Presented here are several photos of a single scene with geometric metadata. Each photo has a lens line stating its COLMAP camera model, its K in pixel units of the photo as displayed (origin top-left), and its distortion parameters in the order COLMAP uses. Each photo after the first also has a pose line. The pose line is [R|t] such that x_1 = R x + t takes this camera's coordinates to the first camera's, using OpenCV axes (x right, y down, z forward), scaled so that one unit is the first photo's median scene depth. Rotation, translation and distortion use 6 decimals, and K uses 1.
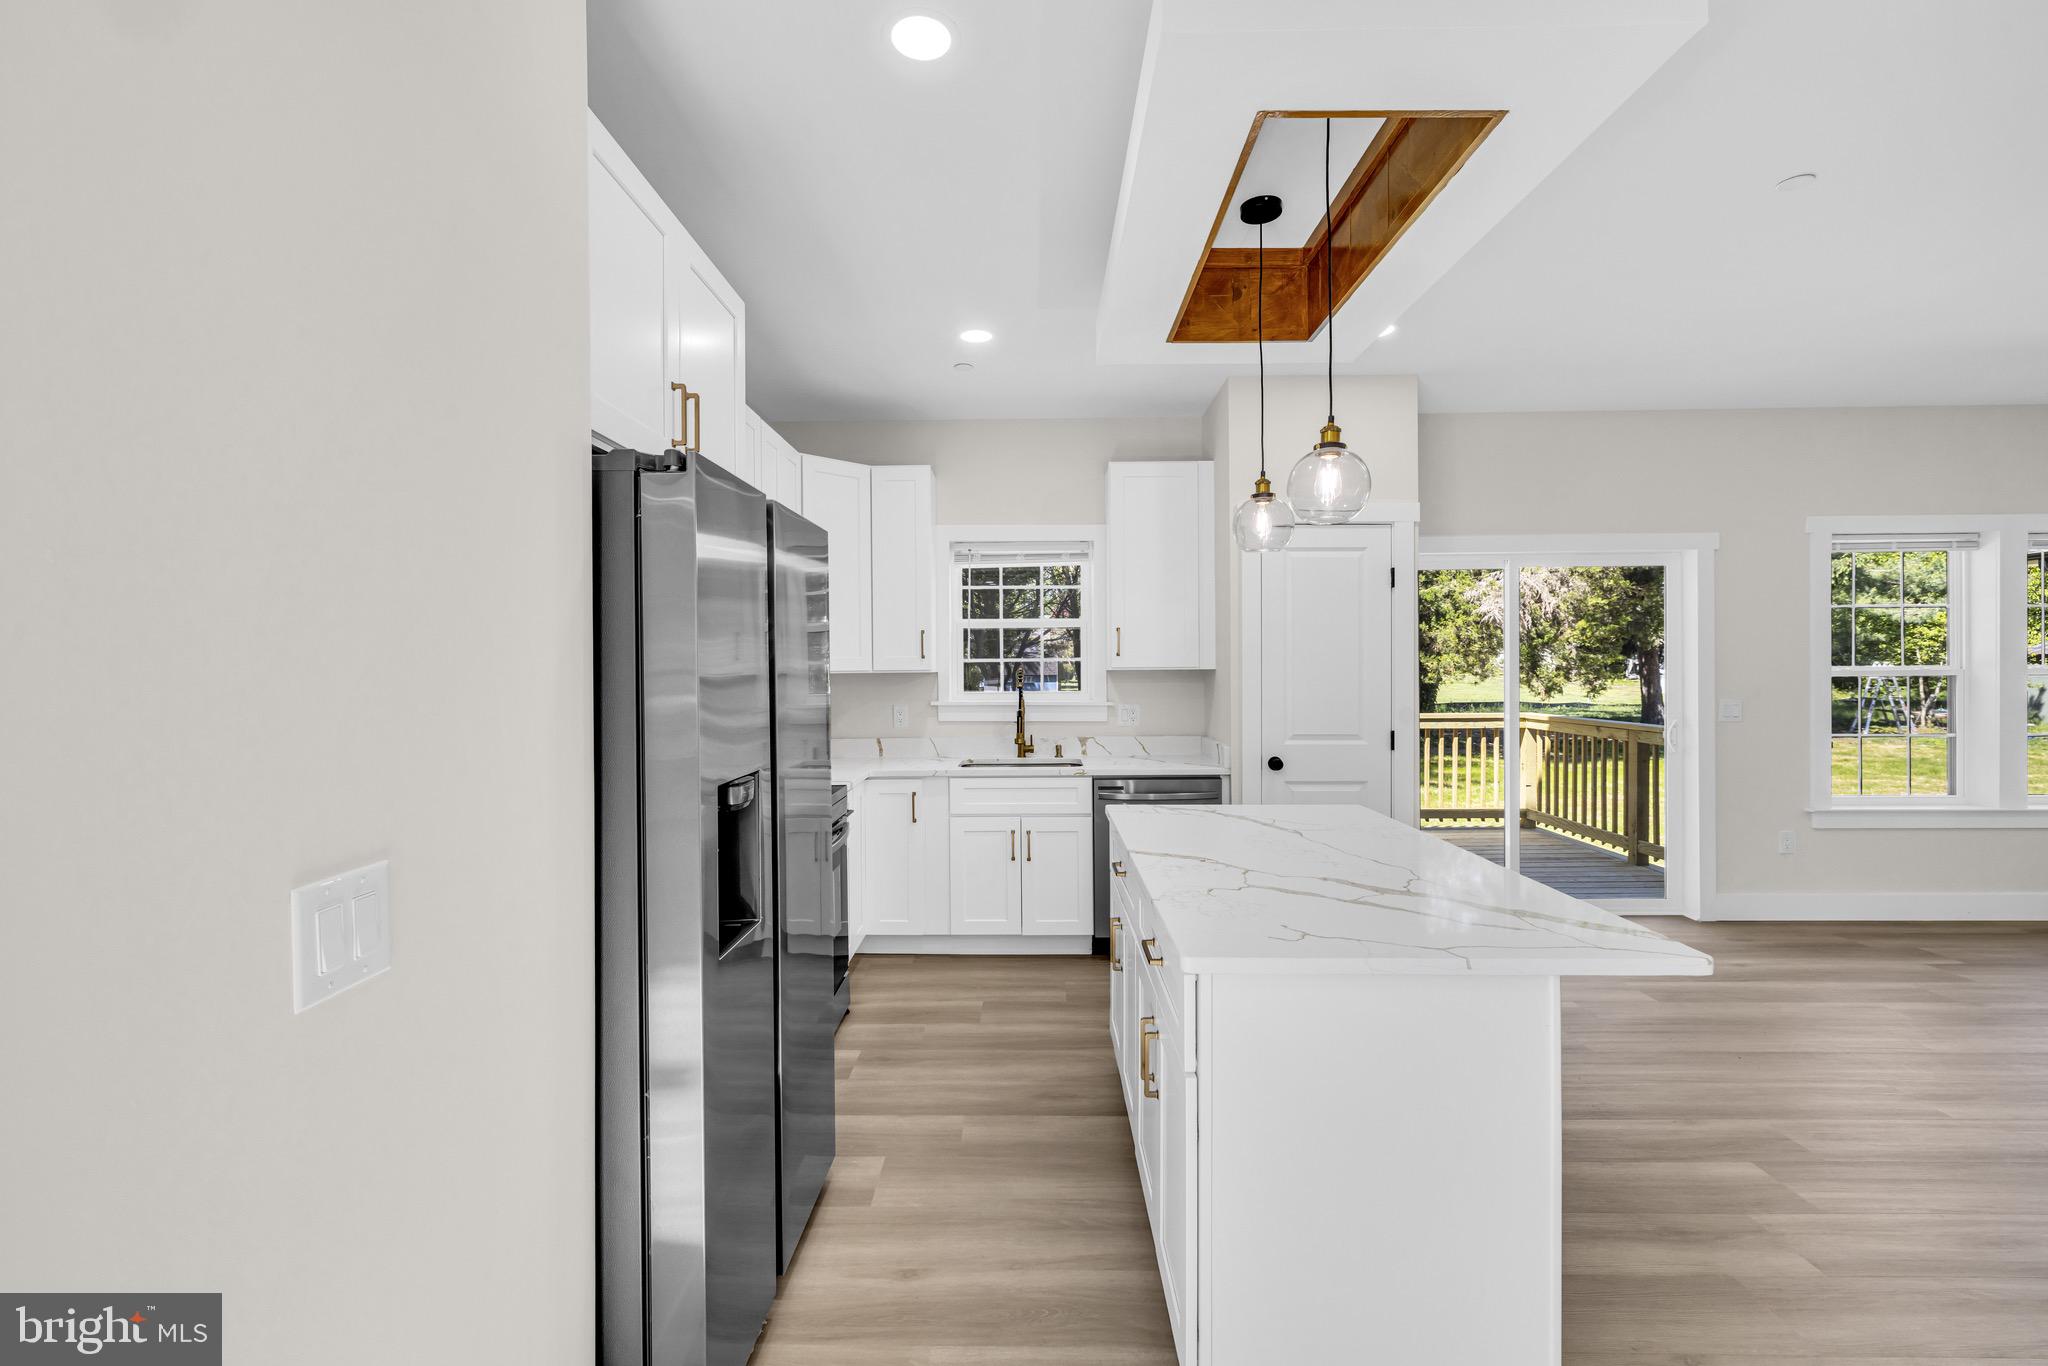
lens RADIAL K [[861.2, 0, 1019.0], [0, 861.2, 679.1], [0, 0, 1]] dist [0.003131, 0.000050]
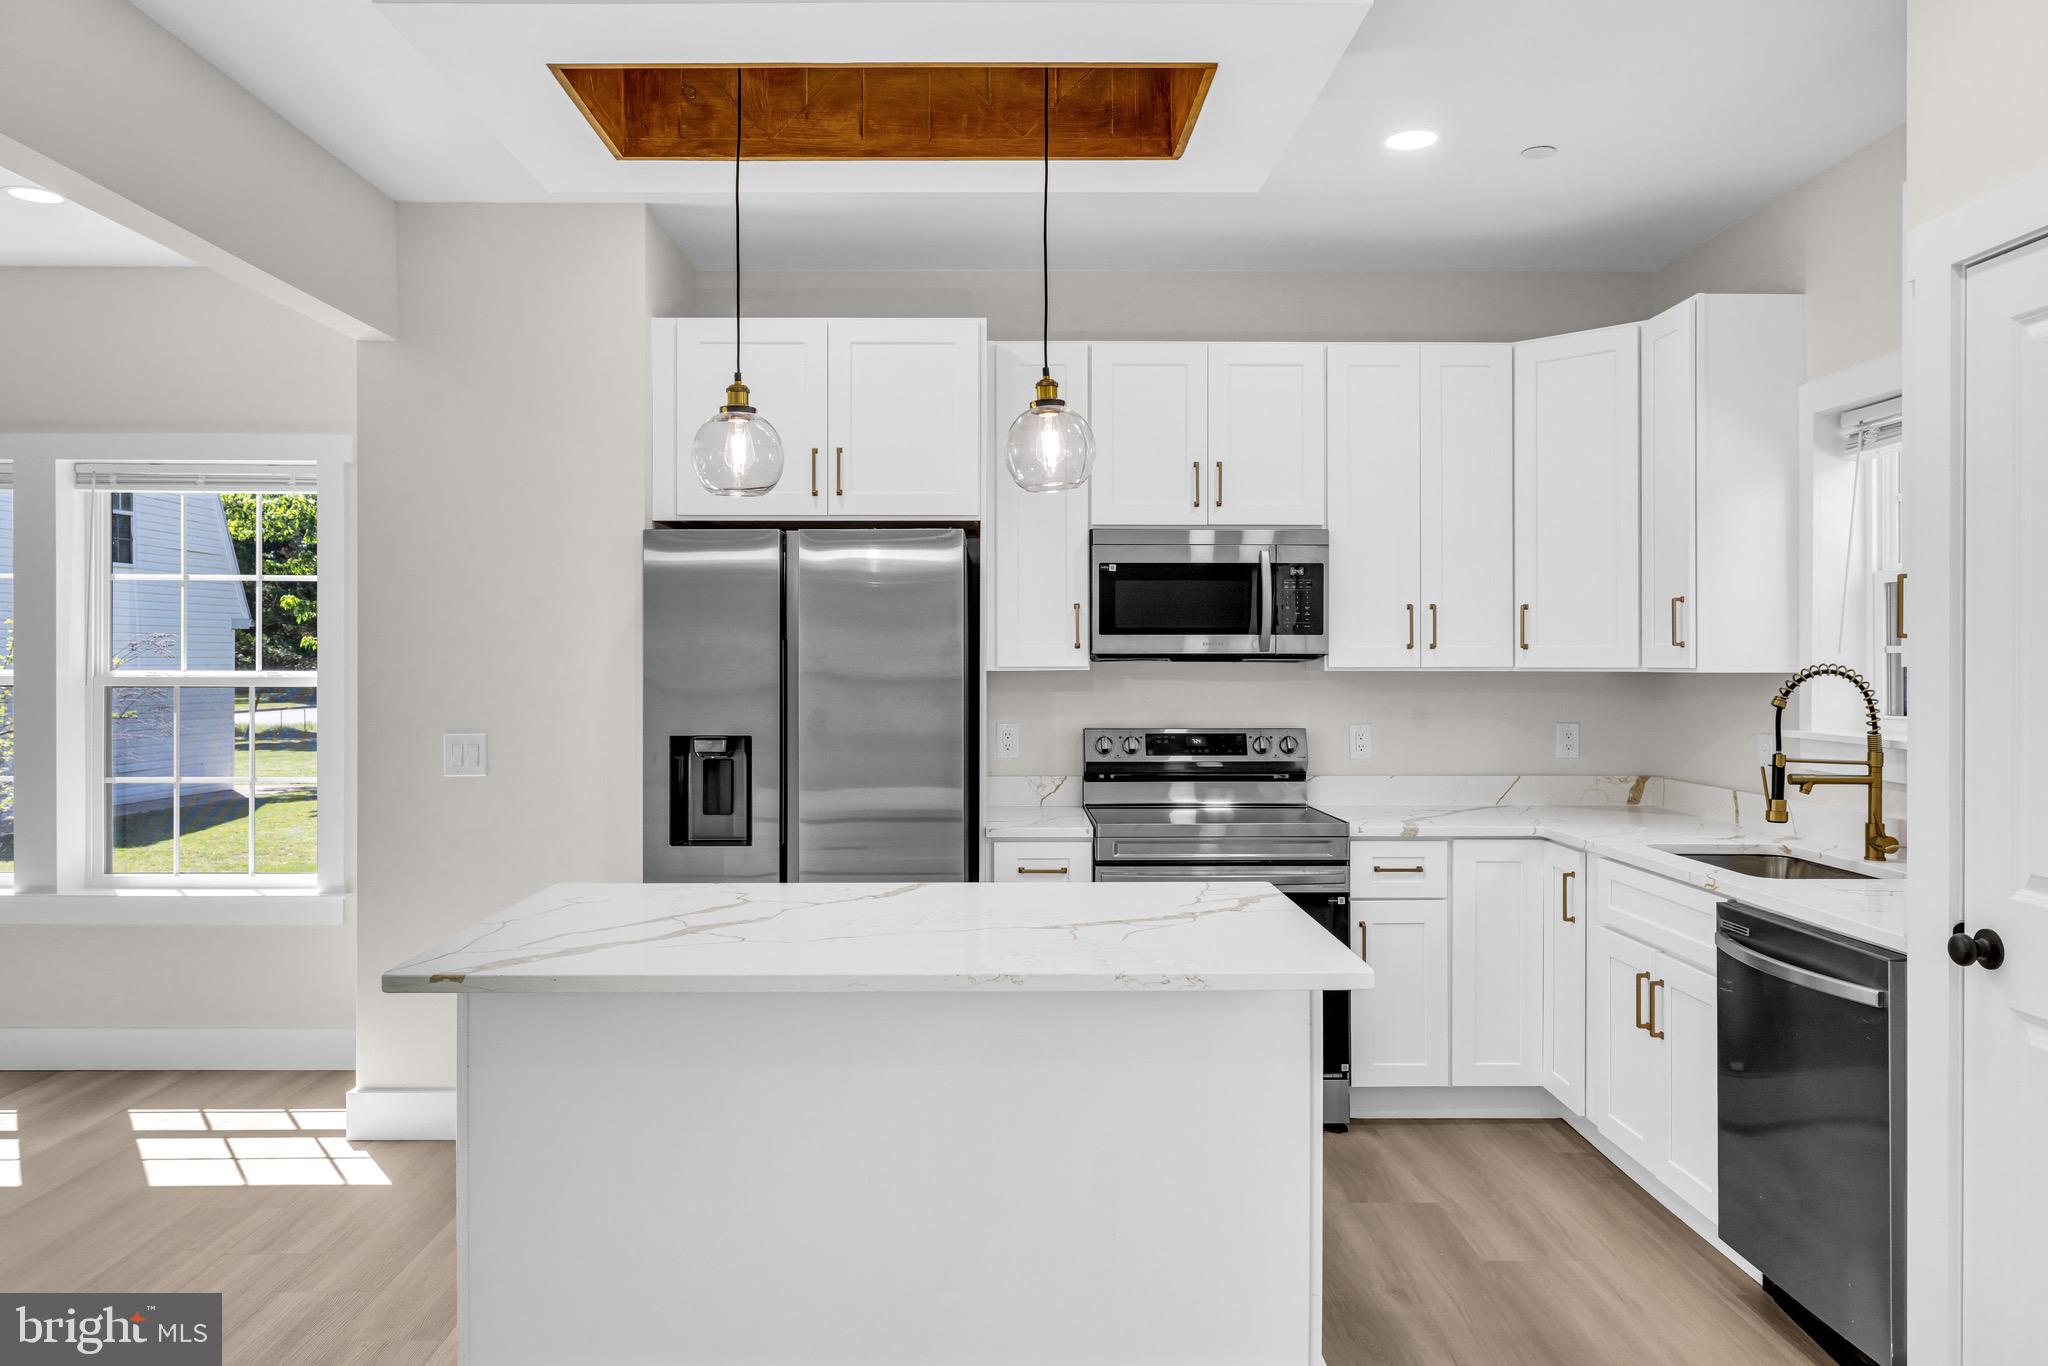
lens RADIAL K [[1390.2, 0, 1012.4], [0, 1390.2, 674.0], [0, 0, 1]] dist [0.000103, 0.001653]
pose [[0.030355, 0.016645, -0.999401, 0.722714], [-0.016544, 0.999733, 0.016148, -0.012826], [0.999402, 0.016044, 0.030622, 0.507864]]
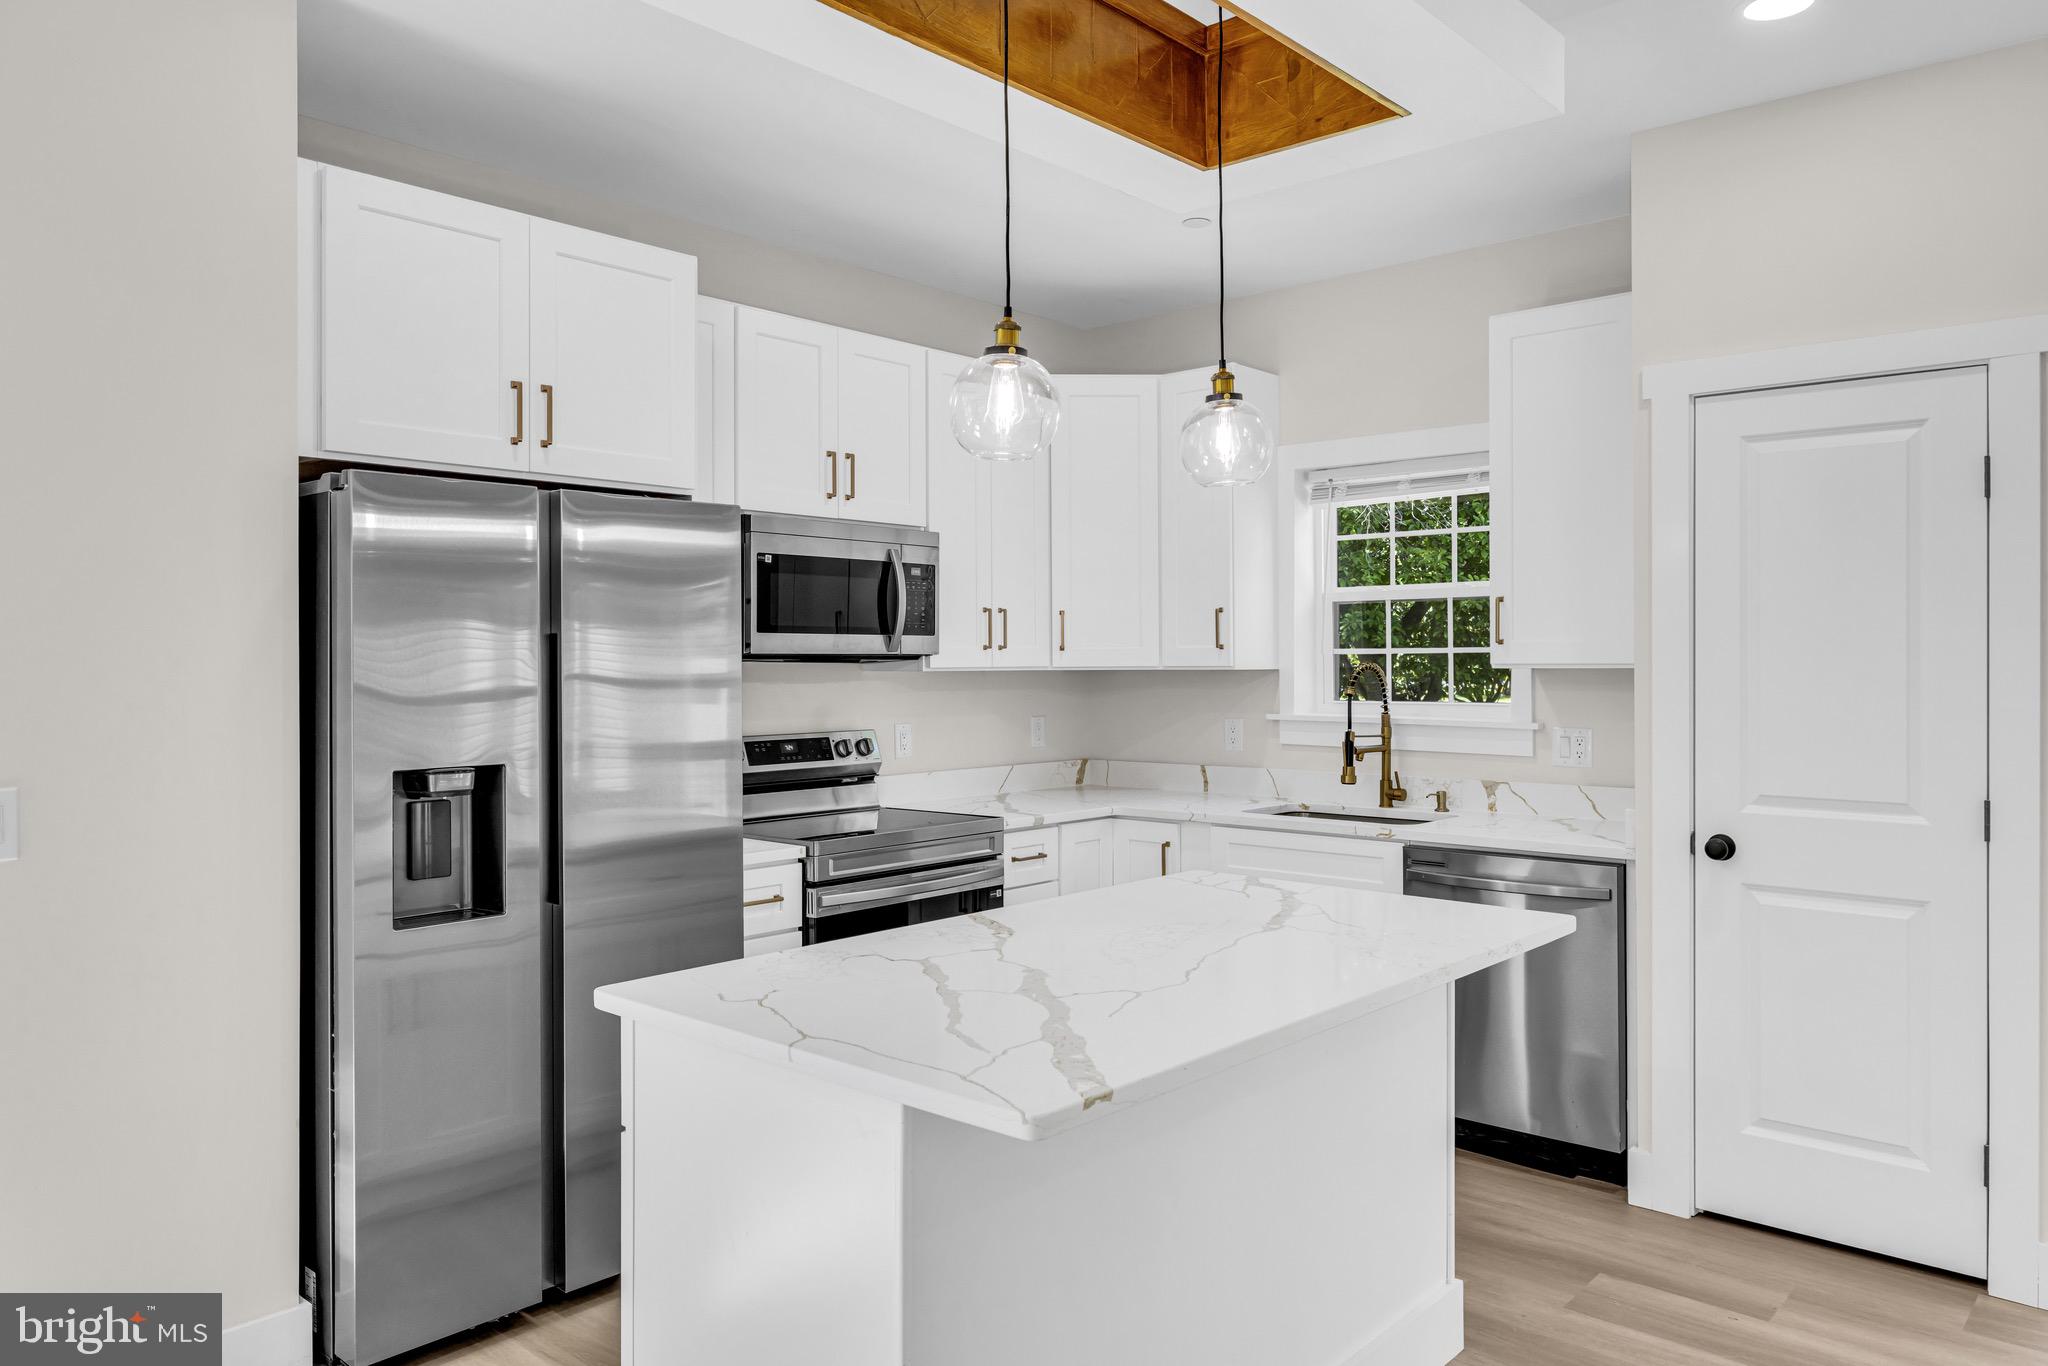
lens RADIAL K [[1390.2, 0, 1016.0], [0, 1390.2, 668.9], [0, 0, 1]] dist [0.000103, 0.001653]
pose [[0.753196, 0.007968, -0.657748, 0.456919], [-0.012699, 0.999916, -0.002429, -0.003193], [0.657674, 0.010182, 0.753234, 0.064443]]
